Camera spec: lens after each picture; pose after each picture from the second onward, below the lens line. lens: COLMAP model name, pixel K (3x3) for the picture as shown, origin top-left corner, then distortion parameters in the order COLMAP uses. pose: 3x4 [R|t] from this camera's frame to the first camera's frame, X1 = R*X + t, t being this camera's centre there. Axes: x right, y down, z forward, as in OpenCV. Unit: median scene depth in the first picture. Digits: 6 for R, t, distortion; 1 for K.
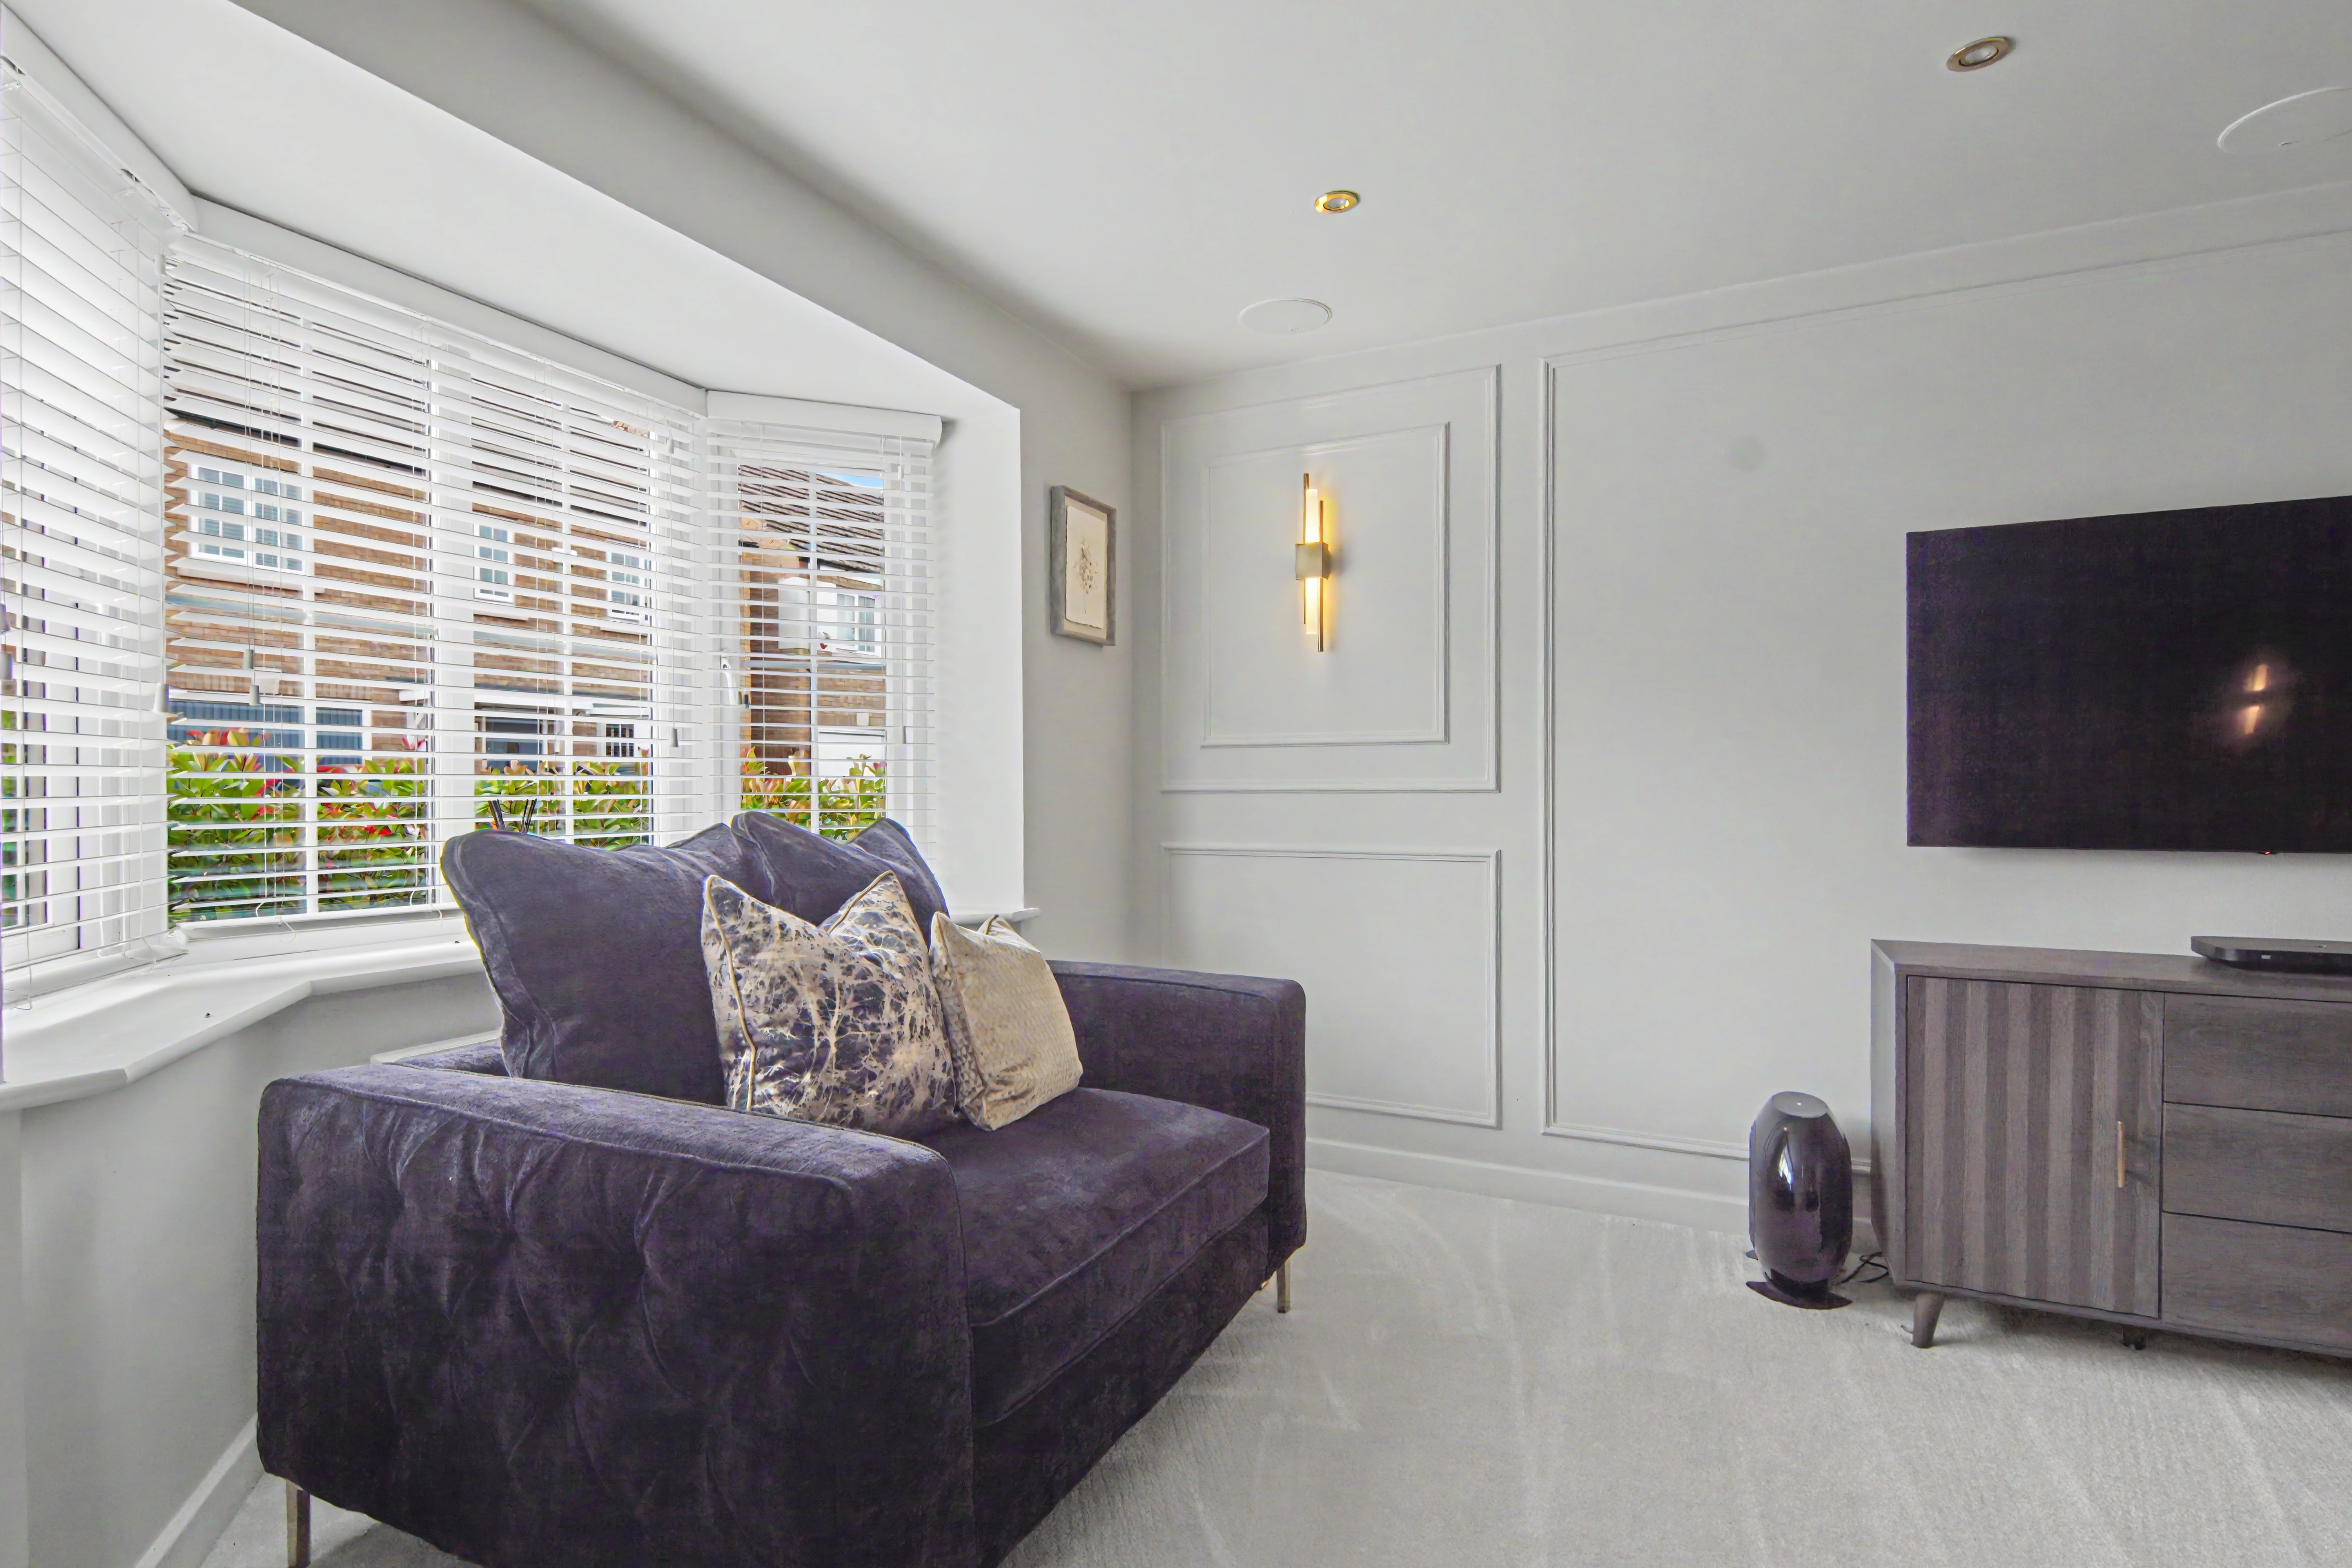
lens RADIAL K [[1138.4, 0, 1175.4], [0, 1138.4, 797.4], [0, 0, 1]] dist [0.022745, -0.016441]
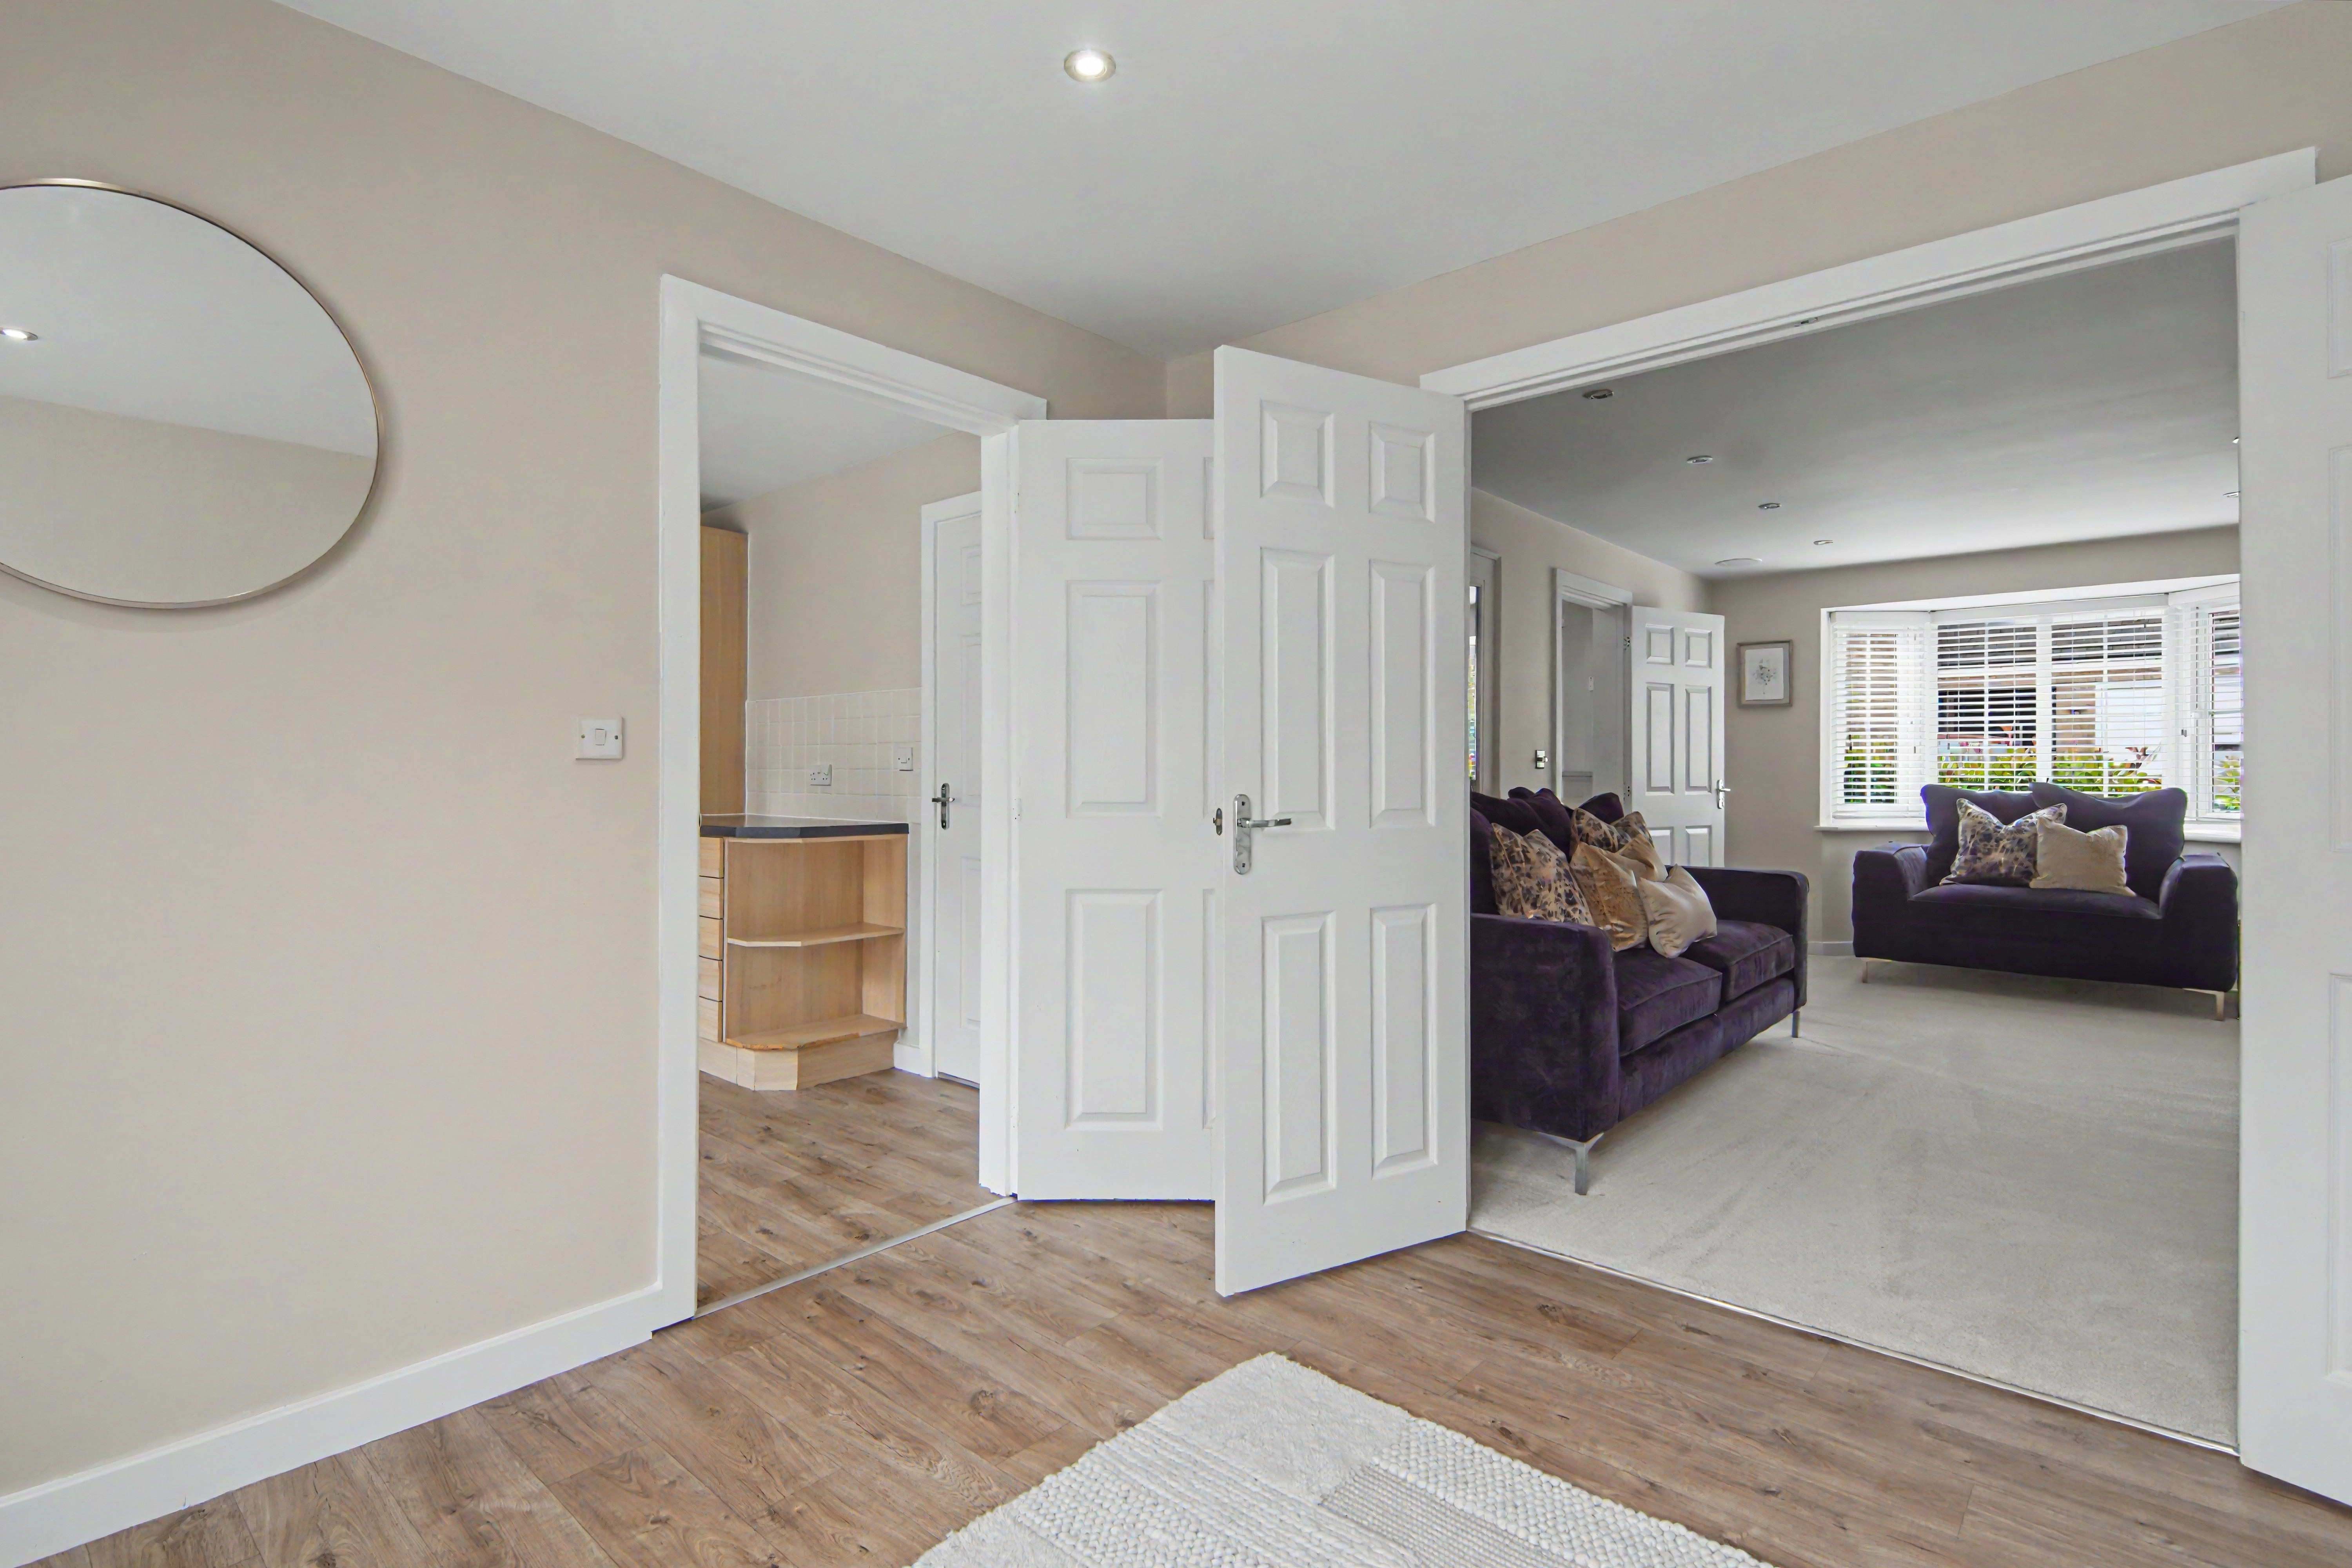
lens RADIAL K [[1138.4, 0, 1098.6], [0, 1138.4, 779.3], [0, 0, 1]] dist [0.022745, -0.016441]
pose [[-0.328099, 0.009255, -0.944598, 3.674473], [-0.010446, 0.999855, 0.013424, -0.011283], [0.944586, 0.014272, -0.327955, -0.354336]]
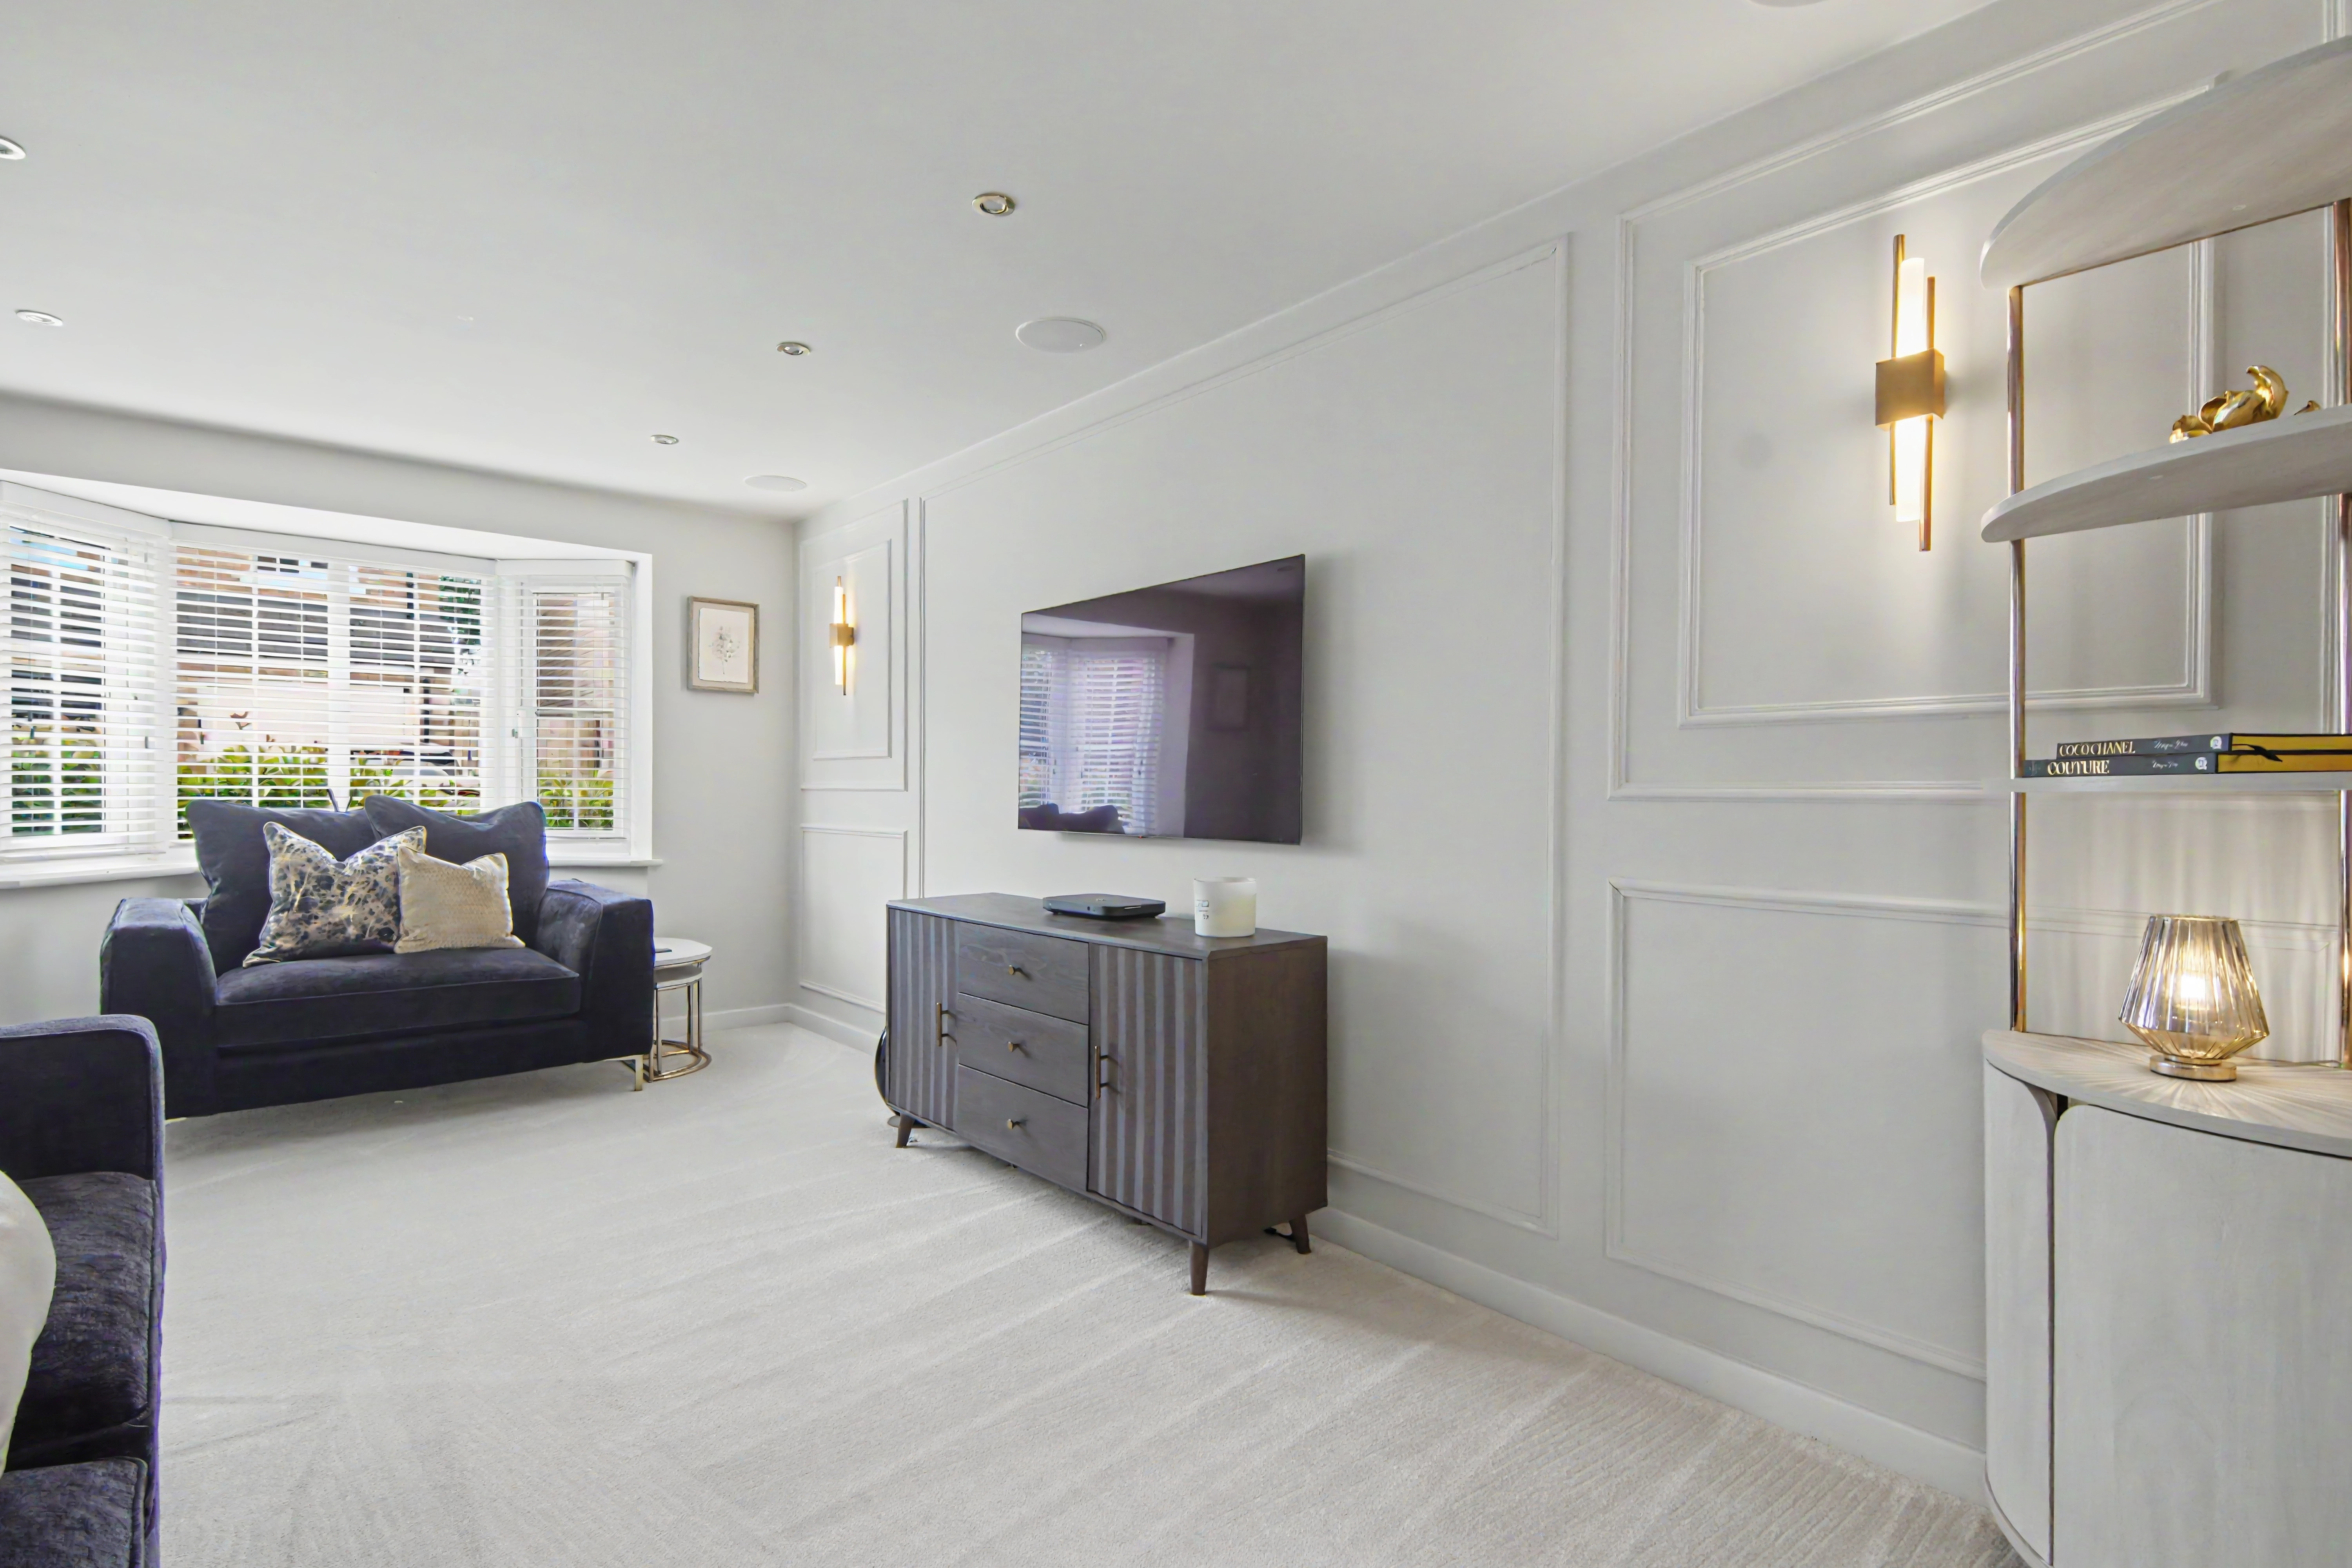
lens RADIAL K [[1138.4, 0, 1182.8], [0, 1138.4, 777.3], [0, 0, 1]] dist [0.022745, -0.016441]
pose [[0.915189, 0.005975, -0.402982, 2.008648], [-0.013833, 0.999767, -0.016593, -0.006289], [0.402788, 0.020760, 0.915058, -0.311967]]
